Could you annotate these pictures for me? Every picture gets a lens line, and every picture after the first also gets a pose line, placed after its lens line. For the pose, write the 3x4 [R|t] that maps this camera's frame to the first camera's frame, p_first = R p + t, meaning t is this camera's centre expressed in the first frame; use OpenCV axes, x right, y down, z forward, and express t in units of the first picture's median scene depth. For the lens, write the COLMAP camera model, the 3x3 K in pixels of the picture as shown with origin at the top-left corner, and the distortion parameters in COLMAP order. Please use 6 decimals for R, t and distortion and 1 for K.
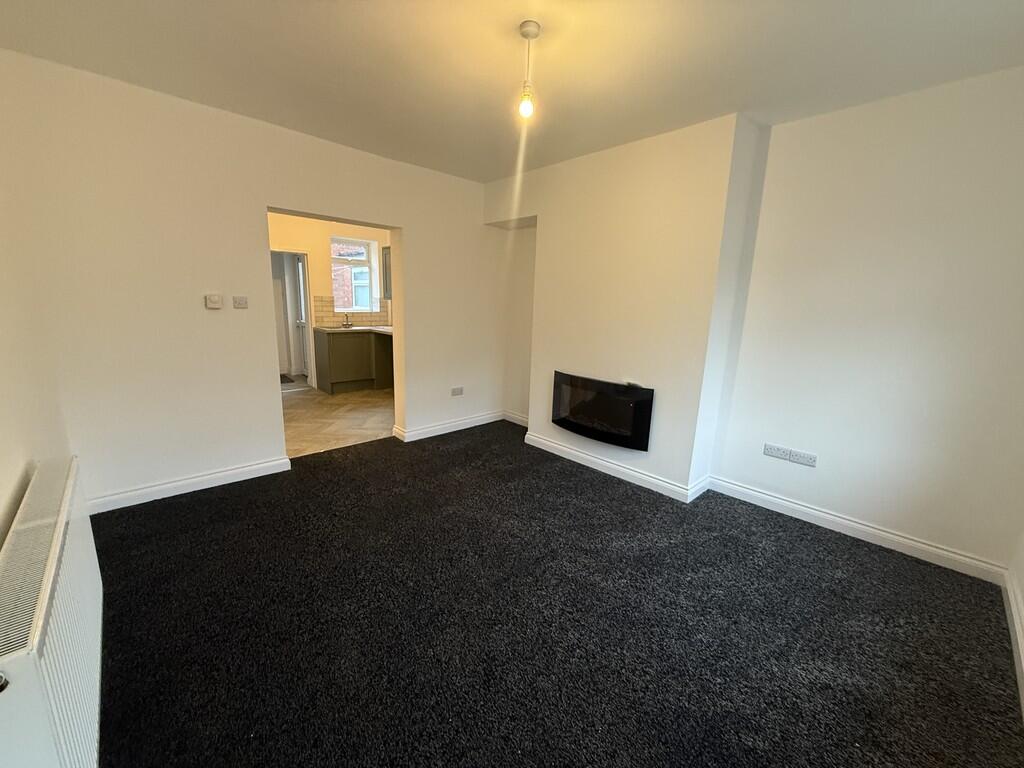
lens RADIAL K [[408.5, 0, 508.1], [0, 408.5, 381.2], [0, 0, 1]] dist [-0.003562, 0.000481]
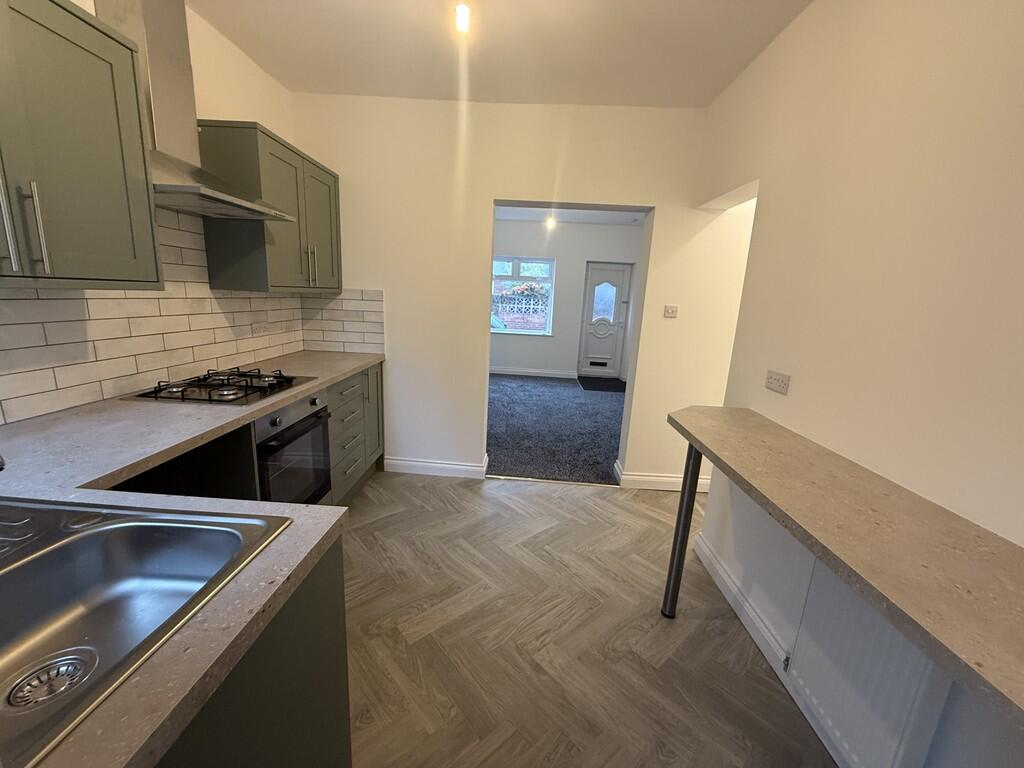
lens RADIAL K [[408.5, 0, 510.8], [0, 408.5, 380.0], [0, 0, 1]] dist [-0.003562, 0.000481]
pose [[-0.705553, -0.206250, 0.677980, -0.536498], [0.069258, 0.932062, 0.355619, -0.205435], [-0.705265, 0.297863, -0.643334, 0.952973]]
